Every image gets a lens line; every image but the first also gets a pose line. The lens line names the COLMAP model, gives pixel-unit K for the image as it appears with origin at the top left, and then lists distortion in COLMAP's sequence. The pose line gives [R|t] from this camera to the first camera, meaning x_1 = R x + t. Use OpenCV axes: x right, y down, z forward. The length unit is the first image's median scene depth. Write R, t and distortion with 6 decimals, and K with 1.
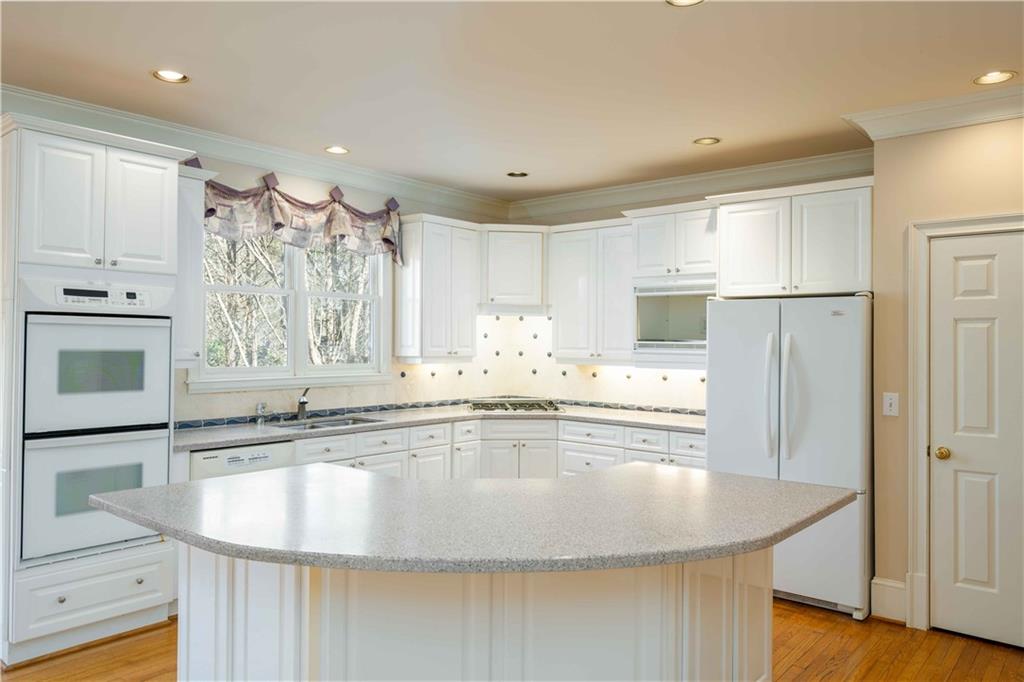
lens RADIAL K [[710.8, 0, 521.0], [0, 710.8, 336.0], [0, 0, 1]] dist [-0.000208, -0.003540]
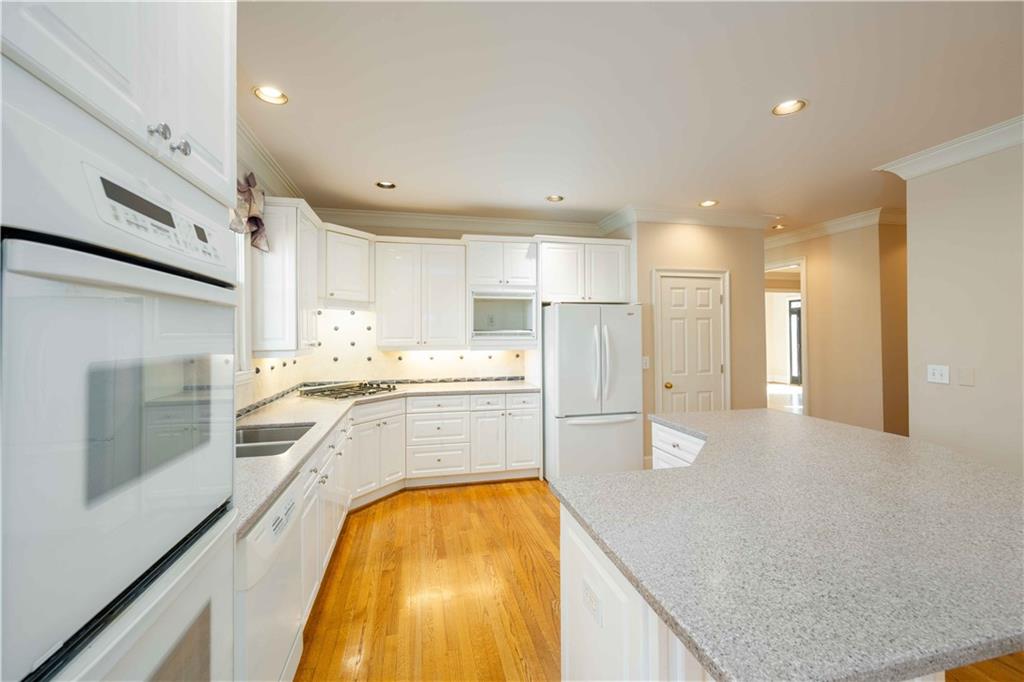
lens RADIAL K [[411.9, 0, 505.9], [0, 411.9, 326.8], [0, 0, 1]] dist [0.001097, -0.000230]
pose [[0.619769, -0.000147, 0.784784, -0.420009], [0.004935, 0.999981, -0.003710, 0.001916], [-0.784769, 0.006172, 0.619758, 0.459367]]
